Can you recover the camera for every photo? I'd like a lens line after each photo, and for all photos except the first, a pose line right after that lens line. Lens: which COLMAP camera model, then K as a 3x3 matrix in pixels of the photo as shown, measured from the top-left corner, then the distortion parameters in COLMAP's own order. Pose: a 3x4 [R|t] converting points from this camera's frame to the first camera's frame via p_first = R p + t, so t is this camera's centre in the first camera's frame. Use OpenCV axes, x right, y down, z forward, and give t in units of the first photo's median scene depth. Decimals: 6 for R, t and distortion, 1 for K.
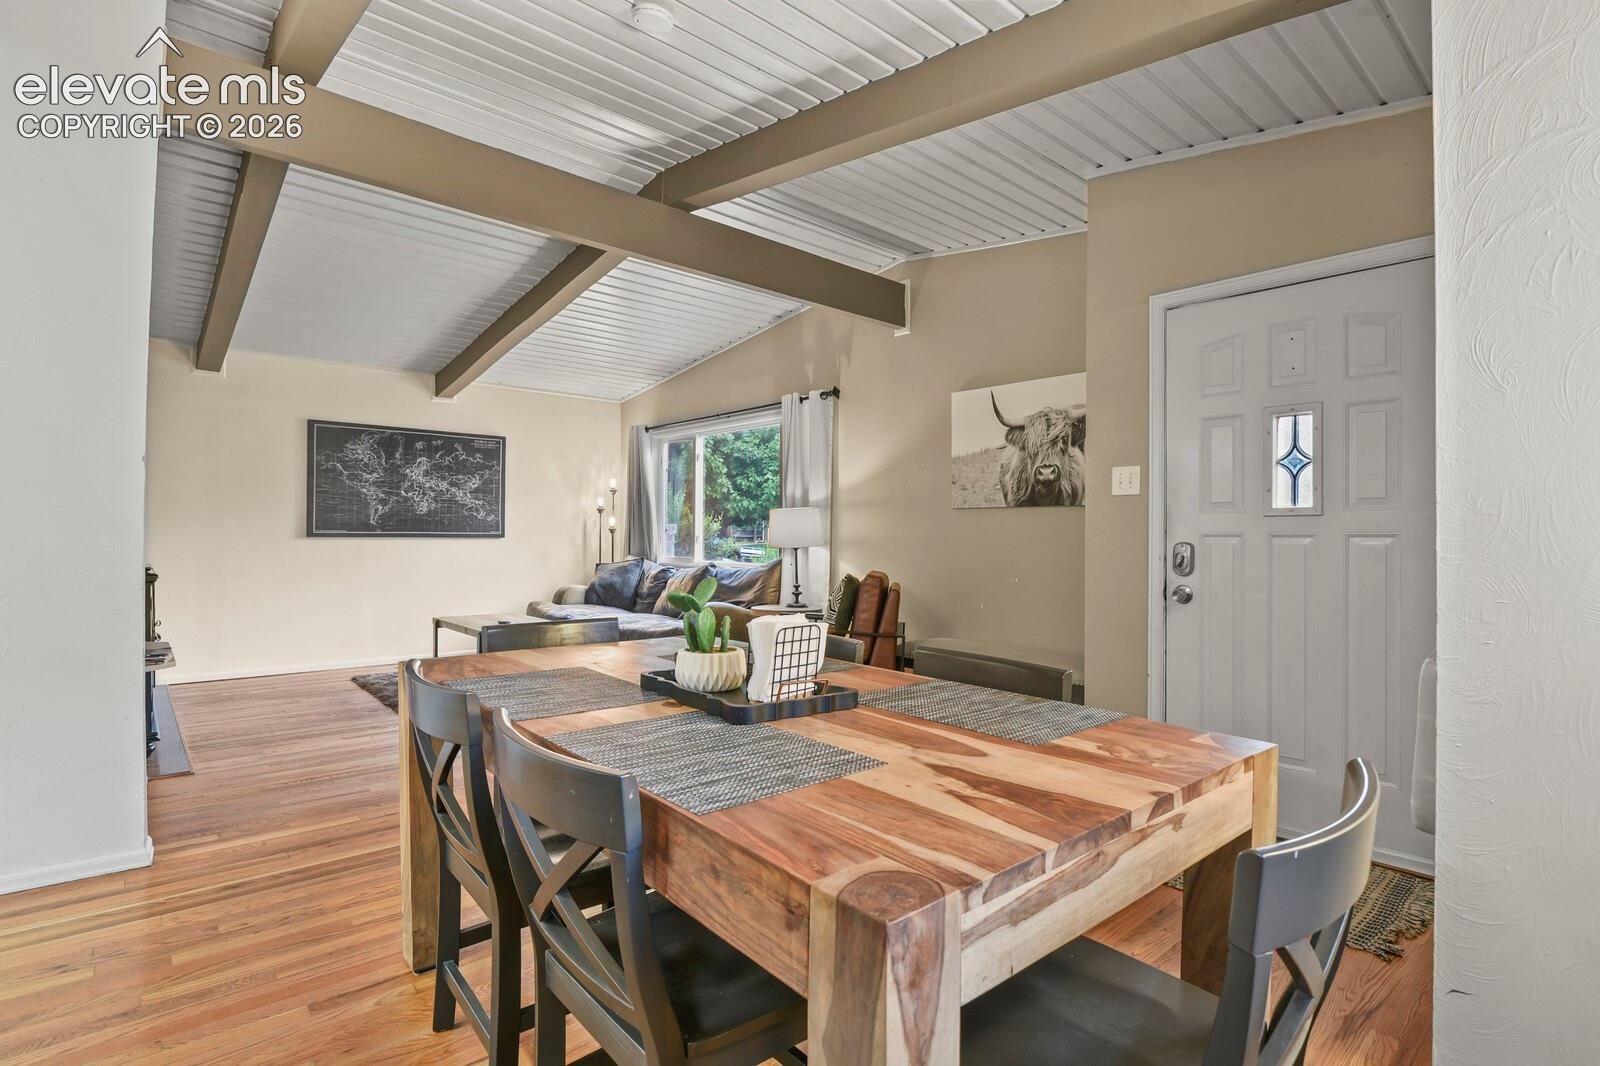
lens RADIAL K [[769.5, 0, 803.4], [0, 769.5, 533.2], [0, 0, 1]] dist [-0.009526, 0.000081]
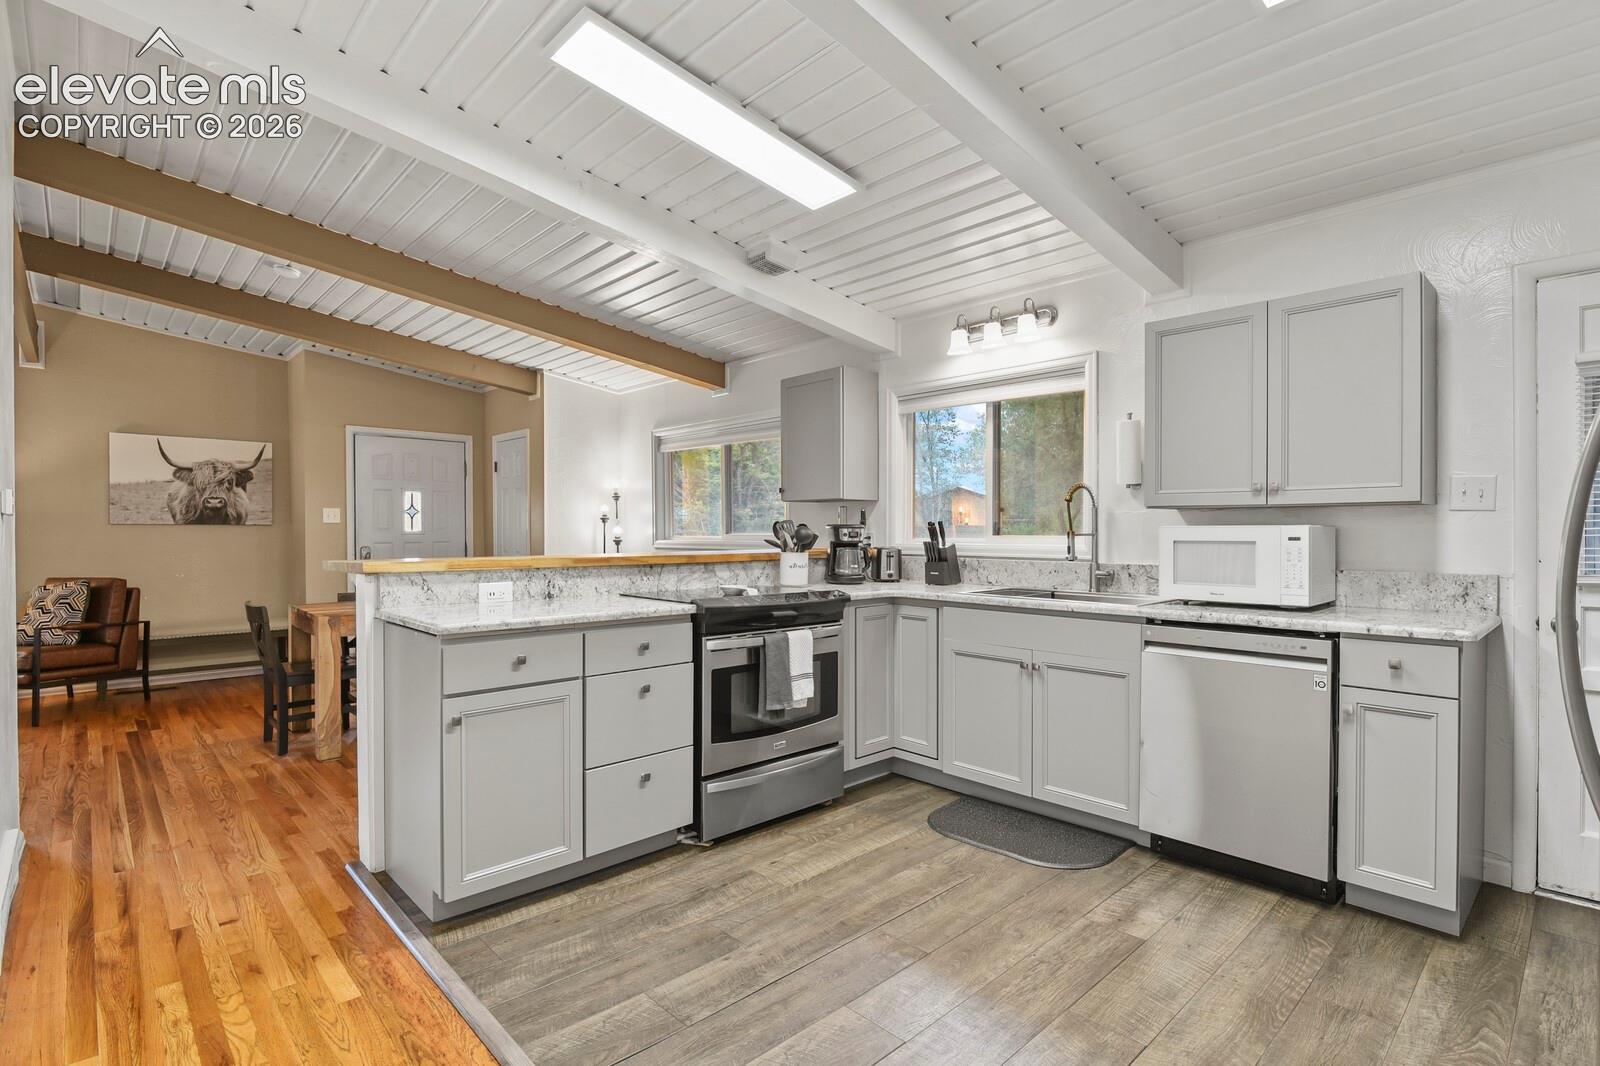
lens RADIAL K [[769.5, 0, 812.4], [0, 769.5, 531.7], [0, 0, 1]] dist [-0.009526, 0.000081]
pose [[-0.051210, -0.011895, 0.998617, -1.229826], [-0.000848, 0.999929, 0.011867, -0.038904], [-0.998688, -0.000239, -0.051217, -0.095601]]
